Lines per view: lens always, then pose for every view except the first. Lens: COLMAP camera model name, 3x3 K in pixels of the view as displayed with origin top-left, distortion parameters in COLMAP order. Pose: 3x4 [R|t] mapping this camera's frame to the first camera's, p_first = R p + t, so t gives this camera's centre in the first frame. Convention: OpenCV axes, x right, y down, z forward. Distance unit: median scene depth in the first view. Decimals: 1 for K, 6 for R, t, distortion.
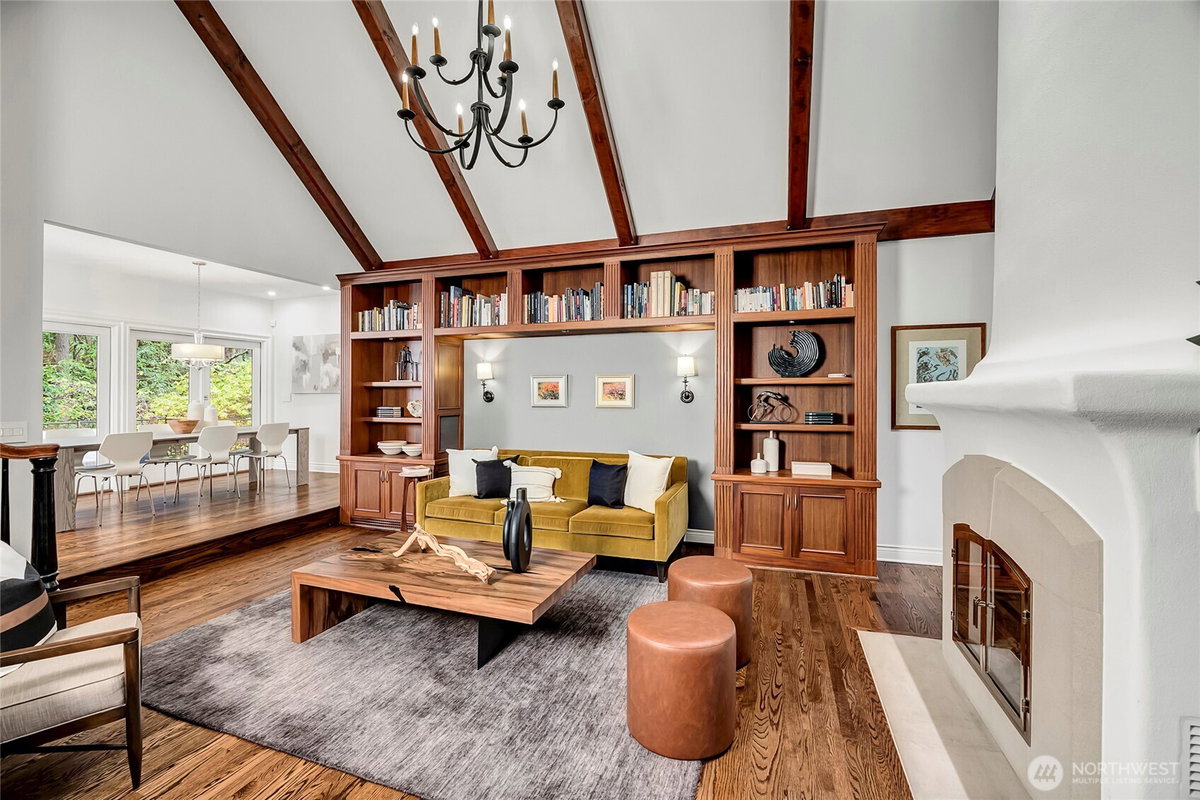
lens RADIAL K [[529.8, 0, 596.6], [0, 529.8, 394.3], [0, 0, 1]] dist [-0.000490, -0.000080]
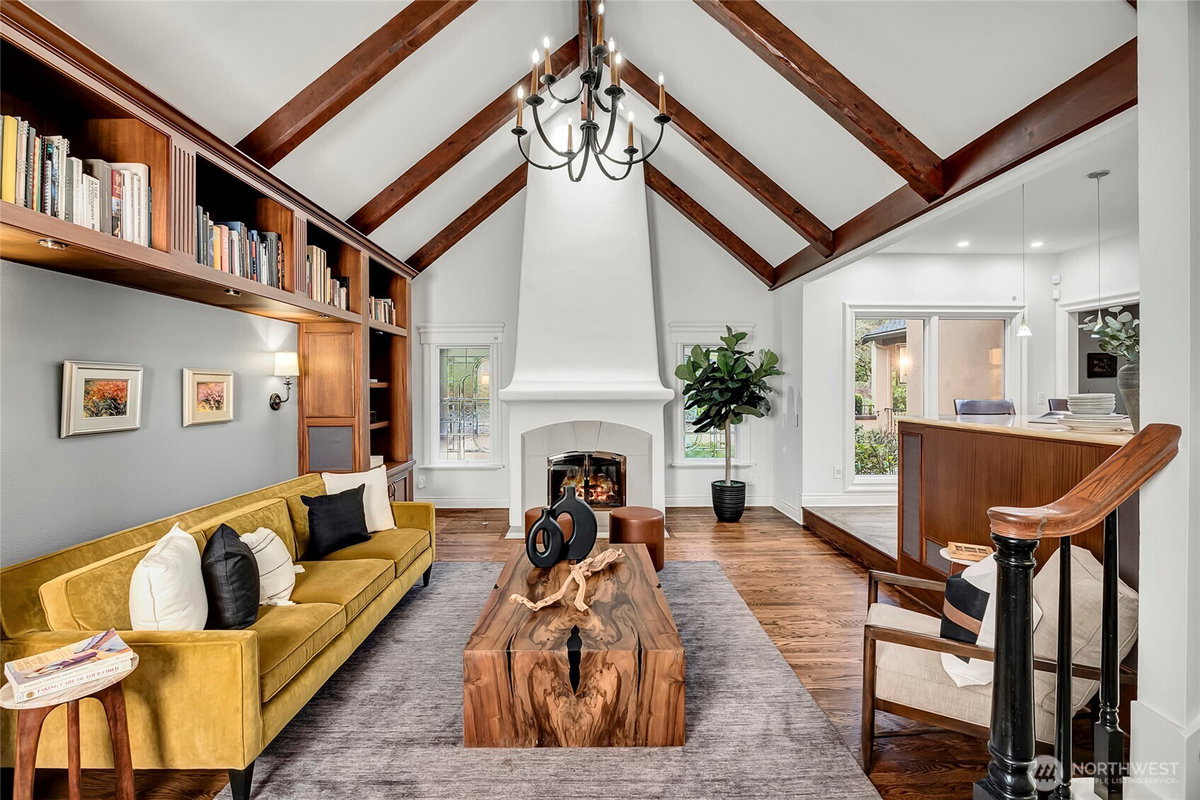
lens RADIAL K [[504.5, 0, 600.0], [0, 504.5, 400.0], [0, 0, 1]] dist [0.000193, 0.000025]
pose [[-0.344945, -0.014925, 0.938504, -0.695730], [0.001540, 0.999863, 0.016467, -0.011576], [-0.938622, 0.007125, -0.344875, 0.793739]]
